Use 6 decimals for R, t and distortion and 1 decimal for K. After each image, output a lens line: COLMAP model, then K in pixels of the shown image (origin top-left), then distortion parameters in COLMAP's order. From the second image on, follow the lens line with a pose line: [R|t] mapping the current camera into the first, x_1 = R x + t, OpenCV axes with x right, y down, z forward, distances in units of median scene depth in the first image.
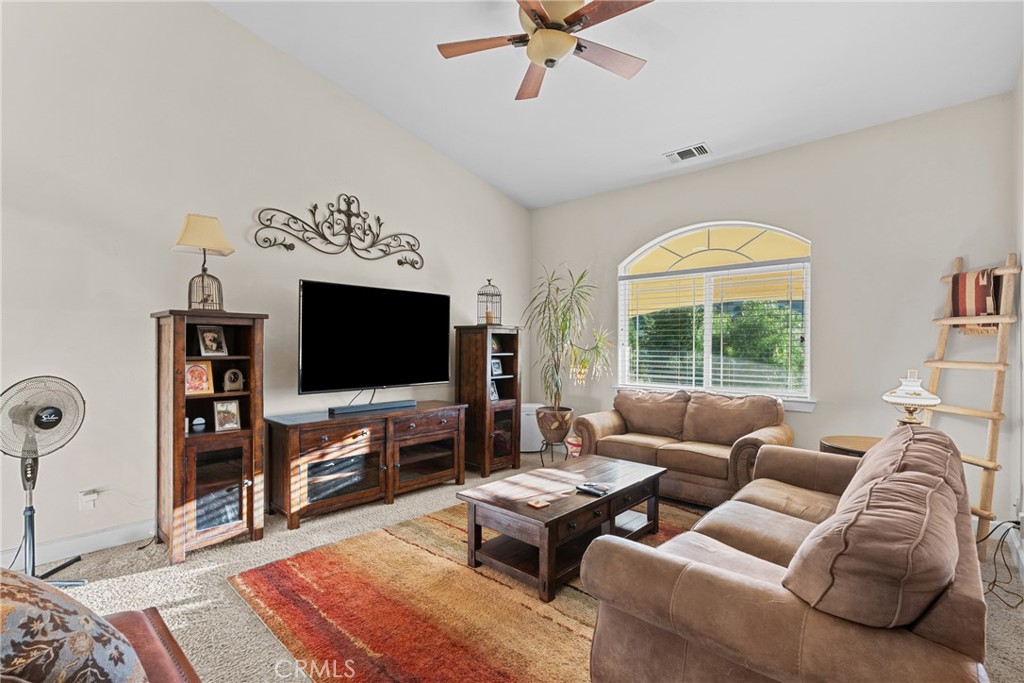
lens RADIAL K [[465.8, 0, 507.8], [0, 465.8, 348.9], [0, 0, 1]] dist [-0.004778, 0.000059]
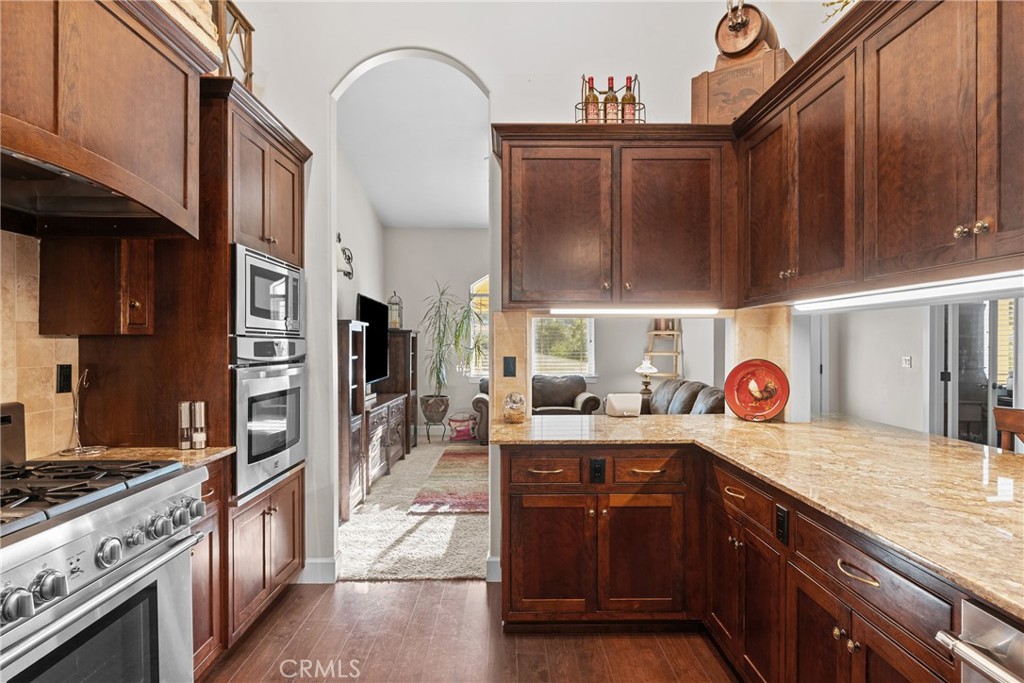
lens RADIAL K [[551.5, 0, 508.9], [0, 551.5, 344.5], [0, 0, 1]] dist [-0.011016, 0.005128]
pose [[0.725881, -0.006290, 0.687791, -0.987213], [0.011135, 0.999935, -0.002607, -0.006256], [-0.687730, 0.009551, 0.725904, -0.278493]]
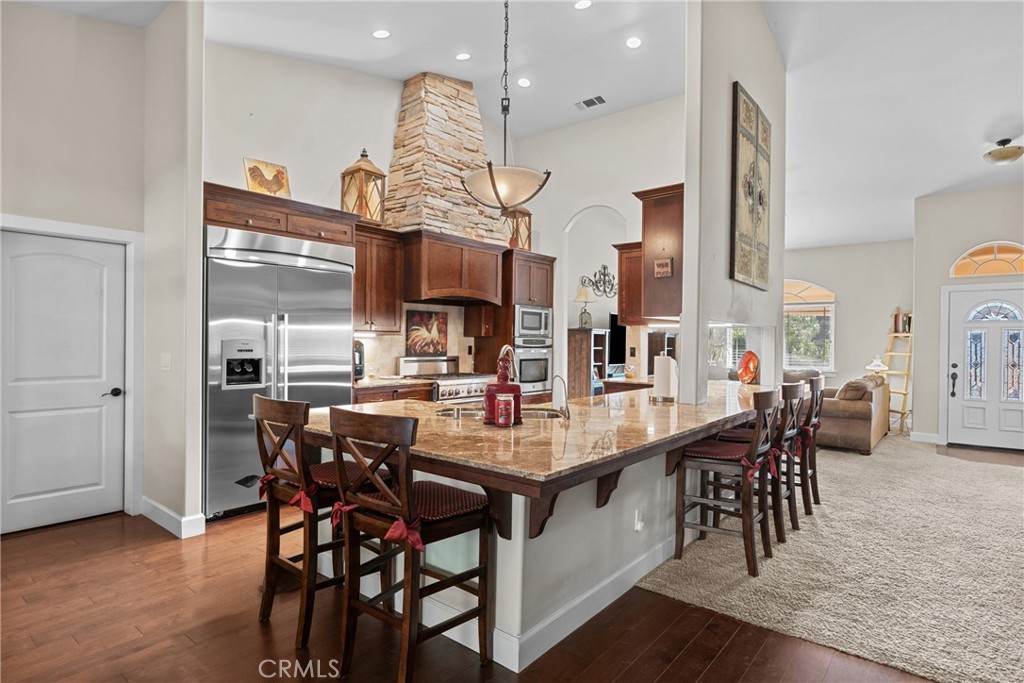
lens RADIAL K [[551.5, 0, 507.9], [0, 551.5, 341.7], [0, 0, 1]] dist [-0.011016, 0.005128]
pose [[0.997847, 0.006747, 0.065242, -0.928102], [-0.006214, 0.999946, -0.008377, 0.008288], [-0.065295, 0.007953, 0.997834, -1.303364]]
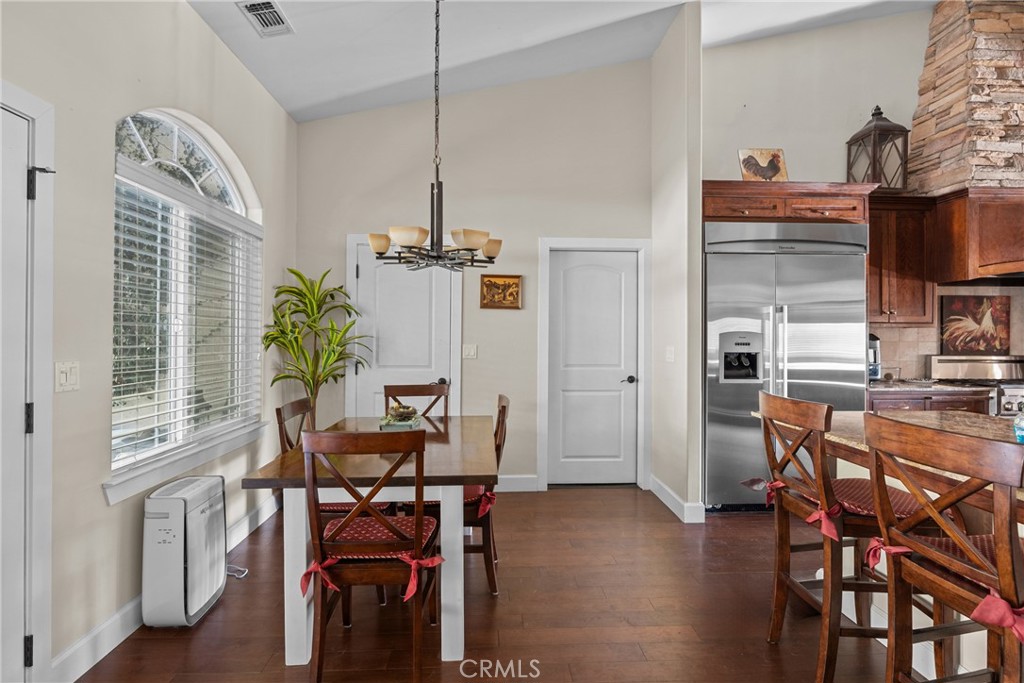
lens RADIAL K [[532.1, 0, 515.8], [0, 532.1, 329.4], [0, 0, 1]] dist [0.003126, 0.002354]
pose [[0.724236, -0.005059, -0.689534, -0.977611], [-0.010665, 0.999771, -0.018538, 0.014415], [0.689470, 0.020779, 0.724016, -1.237883]]
